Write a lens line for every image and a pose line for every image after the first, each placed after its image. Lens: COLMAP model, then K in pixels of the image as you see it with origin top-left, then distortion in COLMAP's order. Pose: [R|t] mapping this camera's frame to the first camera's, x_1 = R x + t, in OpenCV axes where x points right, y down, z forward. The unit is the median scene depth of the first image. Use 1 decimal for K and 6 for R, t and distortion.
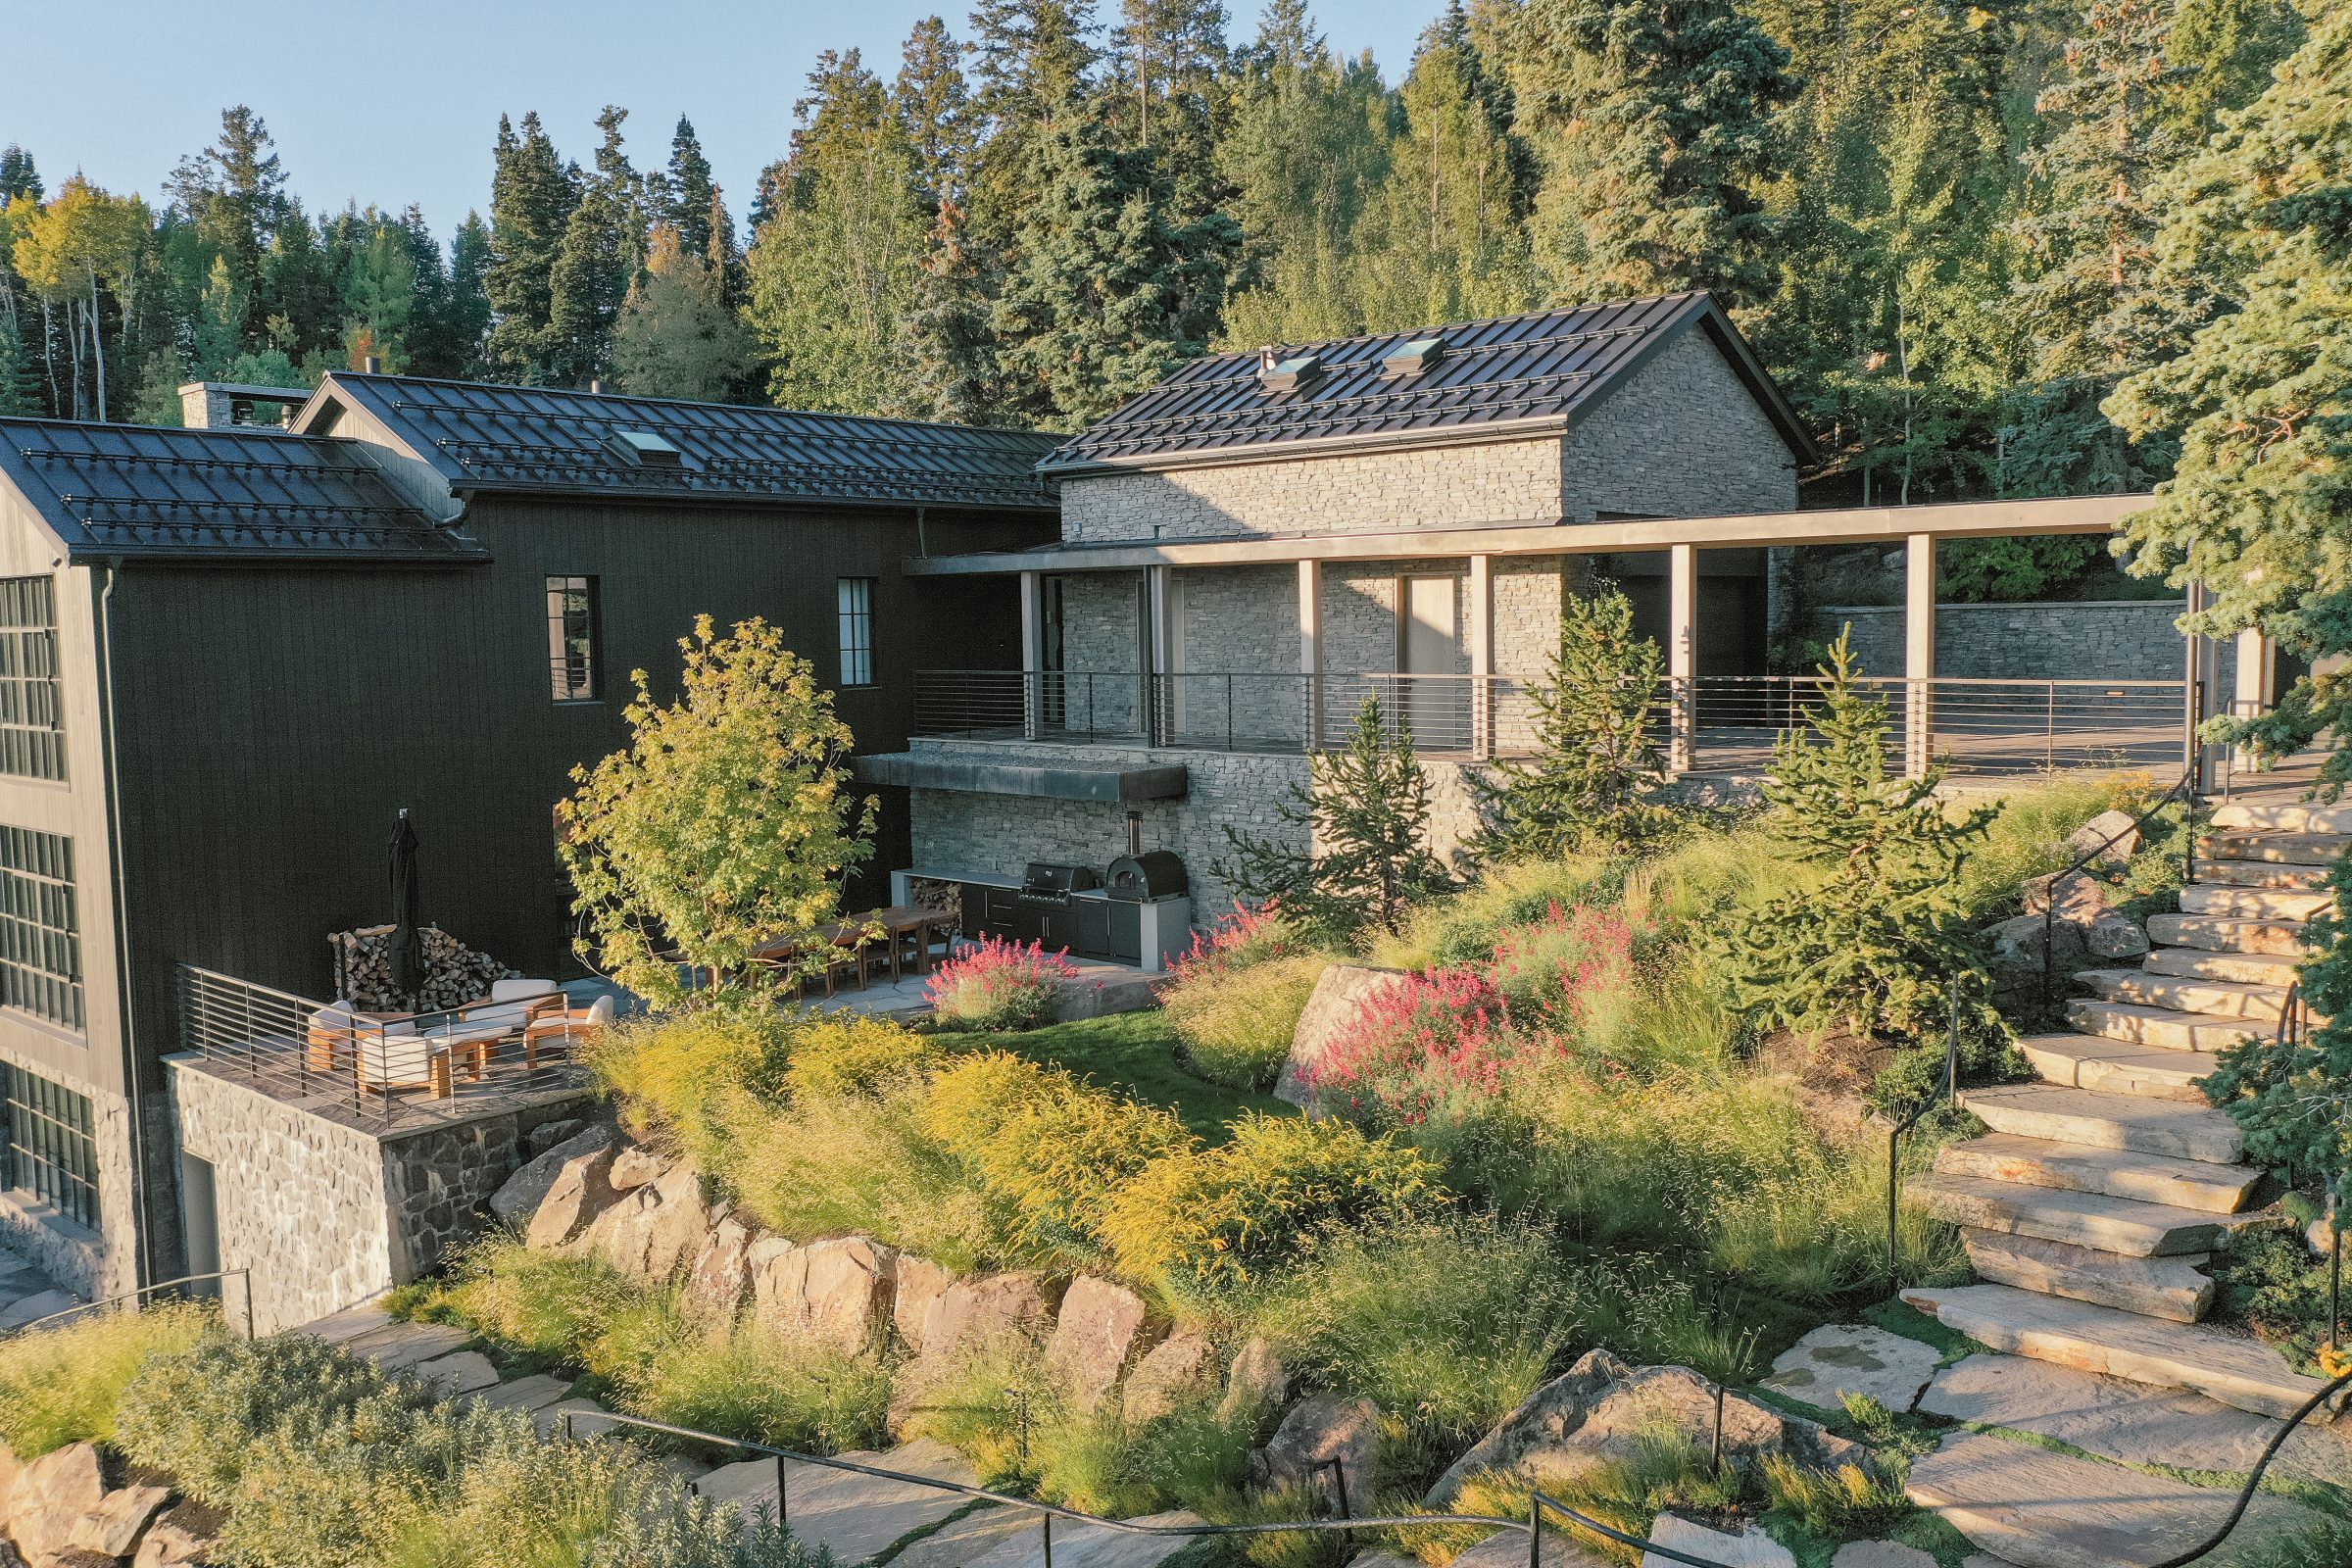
lens RADIAL K [[1964.1, 0, 1181.2], [0, 1964.1, 771.7], [0, 0, 1]] dist [0.005249, 0.003062]
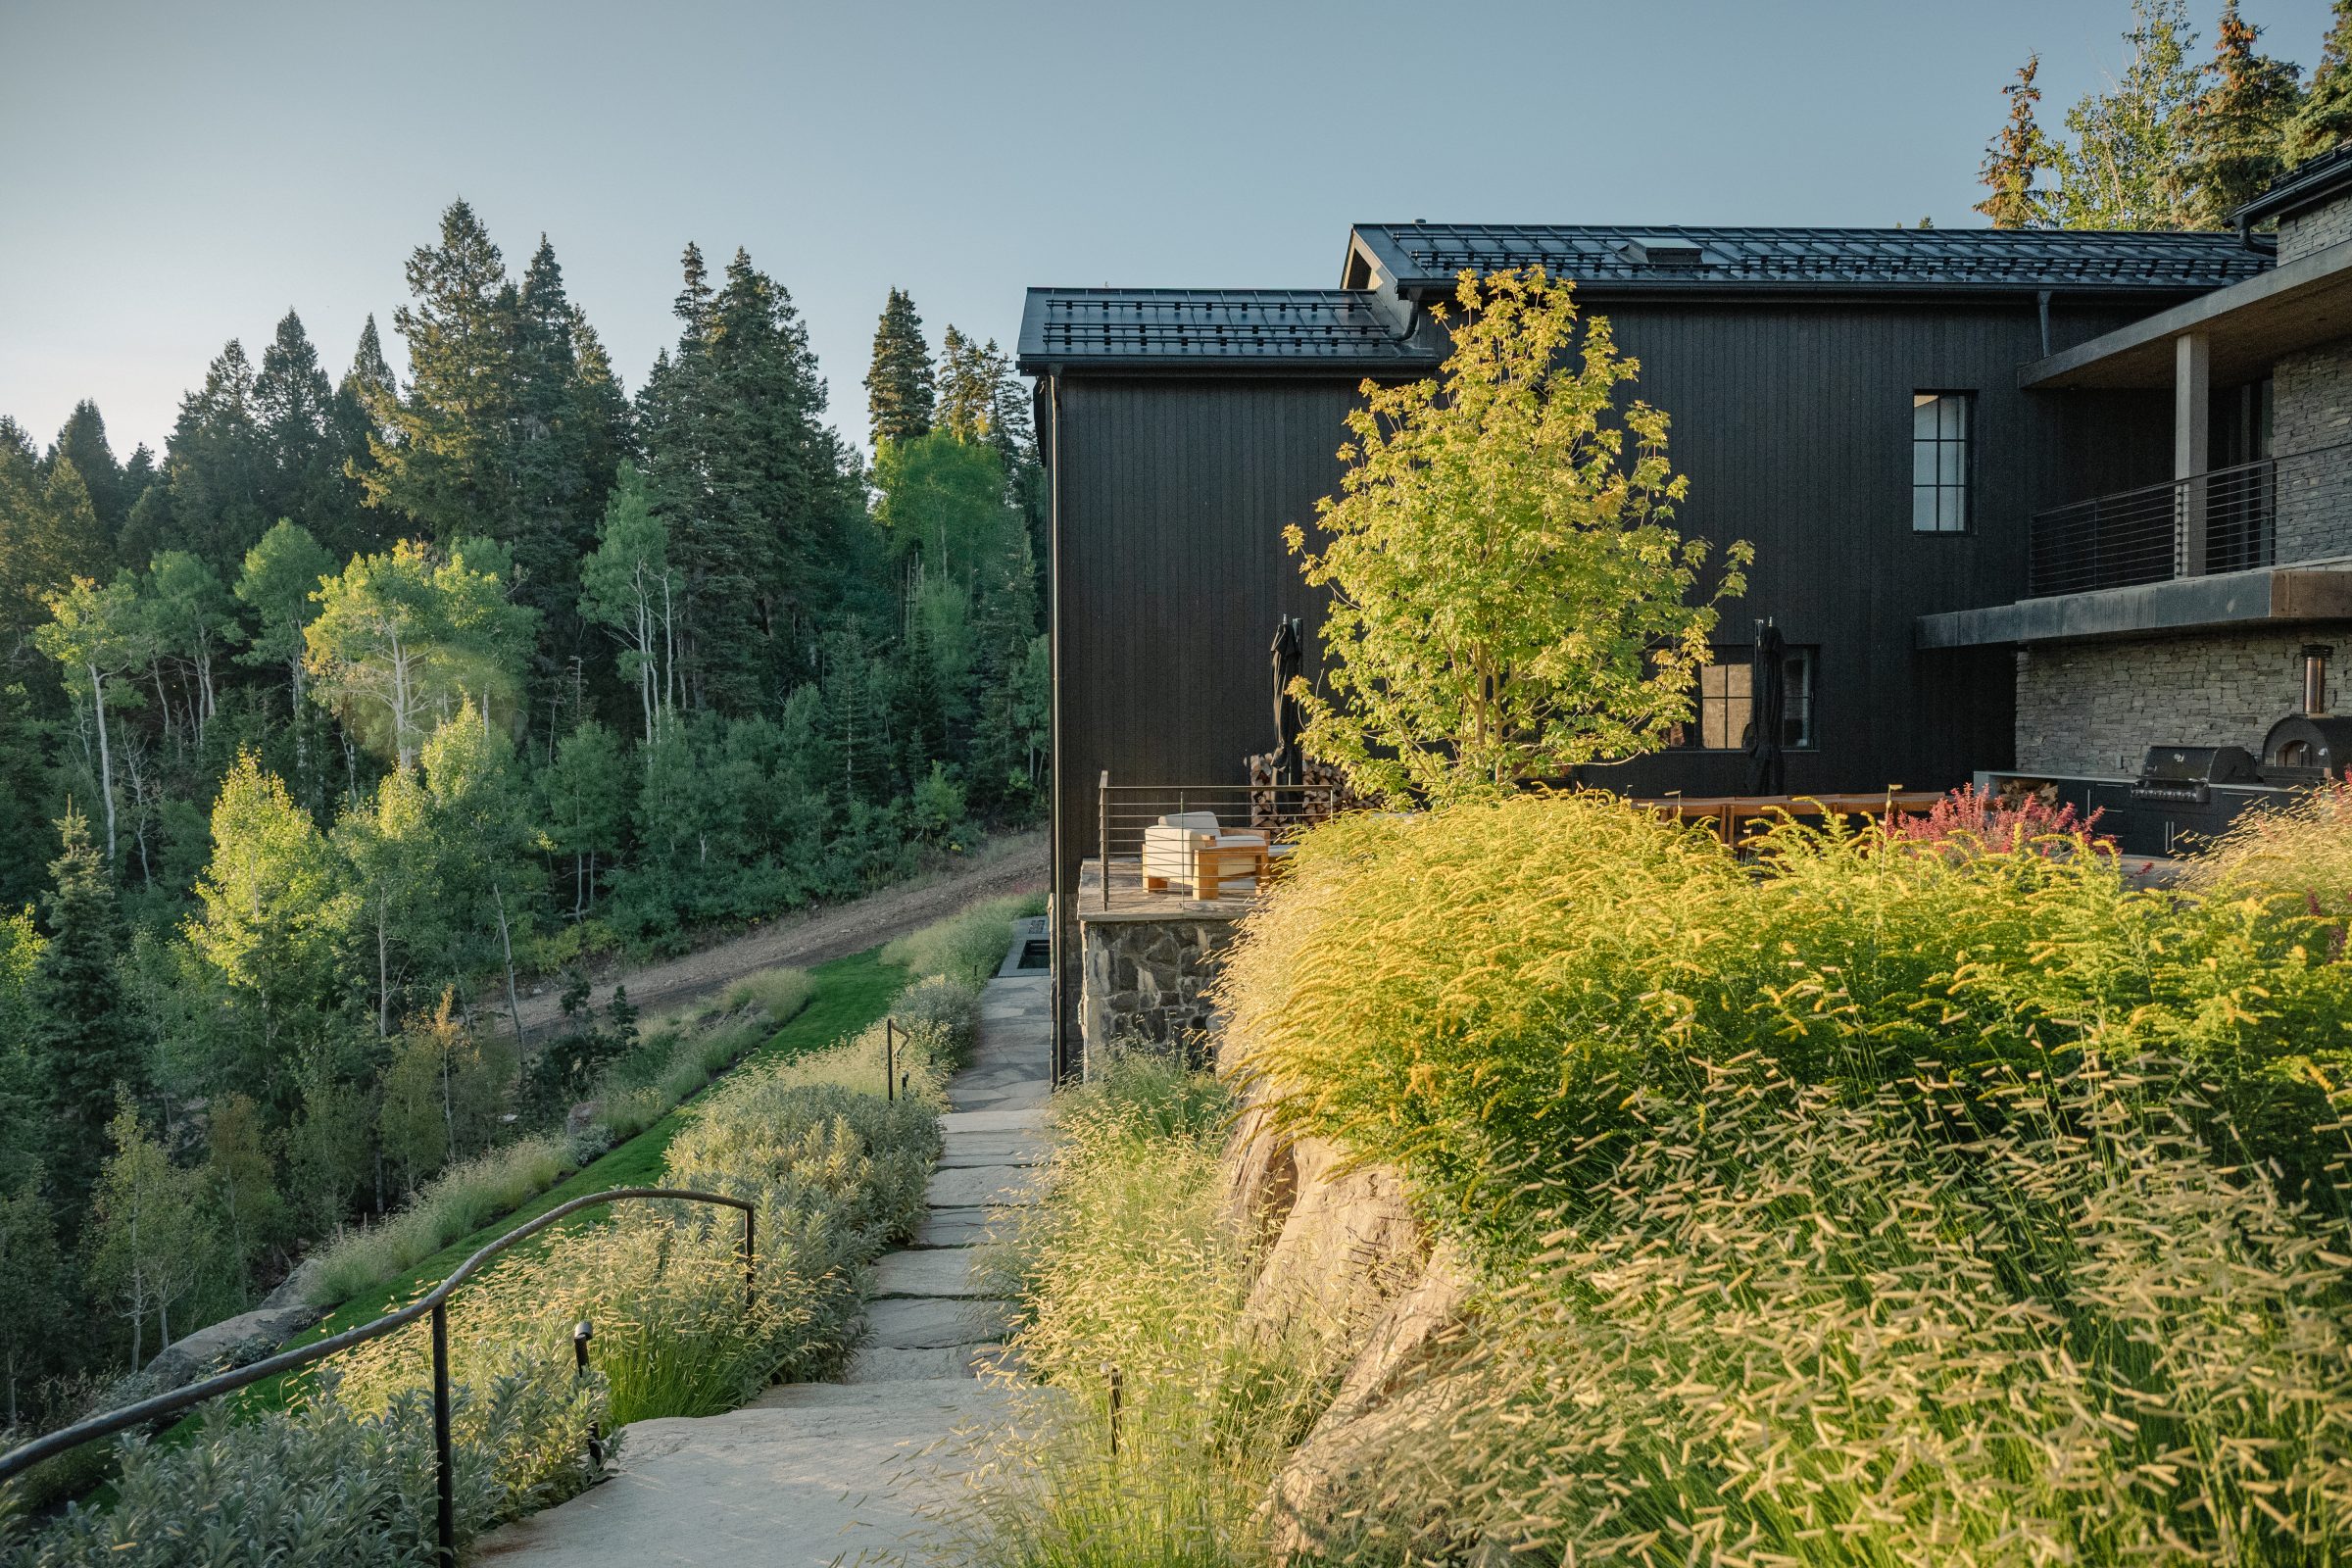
lens RADIAL K [[1548.5, 0, 1164.9], [0, 1548.5, 775.2], [0, 0, 1]] dist [-0.004068, -0.001515]
pose [[0.685723, 0.033278, -0.727102, 0.080572], [-0.067792, 0.997532, -0.018279, 0.093186], [0.724699, 0.061827, 0.686286, 0.384541]]
